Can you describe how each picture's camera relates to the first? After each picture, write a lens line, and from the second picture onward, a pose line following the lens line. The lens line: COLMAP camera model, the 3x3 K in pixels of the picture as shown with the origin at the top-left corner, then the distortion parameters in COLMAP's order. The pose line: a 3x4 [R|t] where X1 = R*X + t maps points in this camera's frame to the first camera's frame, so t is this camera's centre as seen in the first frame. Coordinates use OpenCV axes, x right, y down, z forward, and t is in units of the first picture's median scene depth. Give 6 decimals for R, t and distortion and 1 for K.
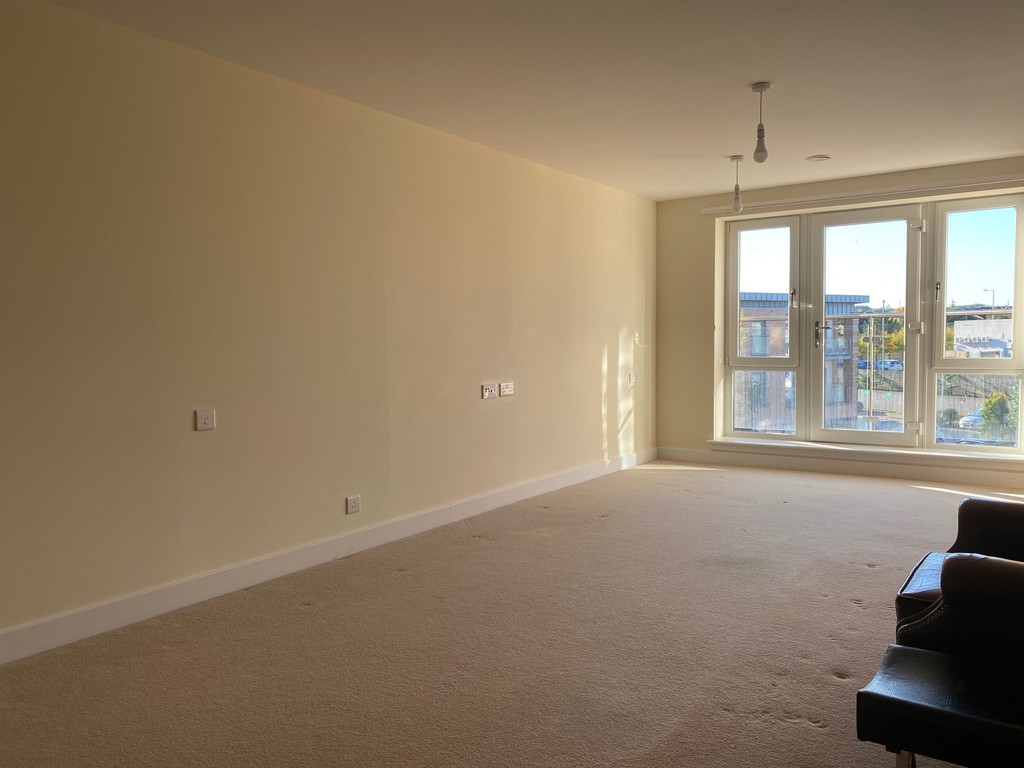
lens RADIAL K [[767.4, 0, 512.0], [0, 767.4, 384.0], [0, 0, 1]] dist [0.038607, -0.000926]
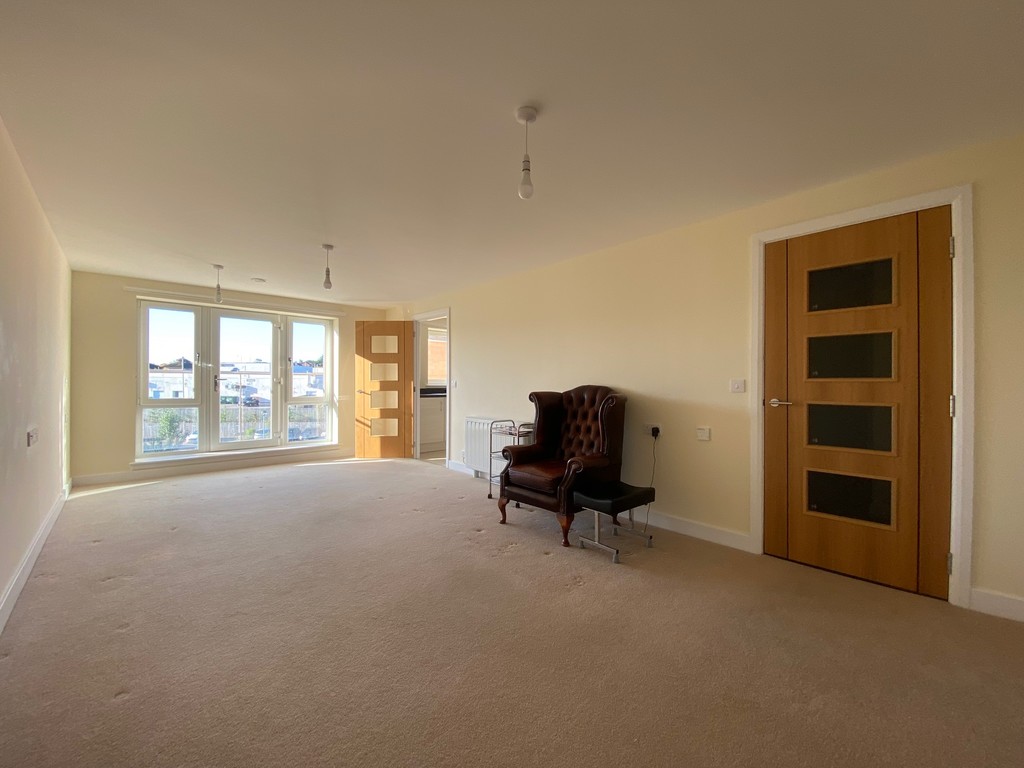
lens RADIAL K [[415.5, 0, 512.0], [0, 415.5, 384.0], [0, 0, 1]] dist [0.000031, -0.000068]
pose [[0.244515, 0.013047, 0.969558, -0.302537], [0.047603, 0.998542, -0.025442, -0.013317], [-0.968476, 0.052375, 0.243538, 0.219840]]
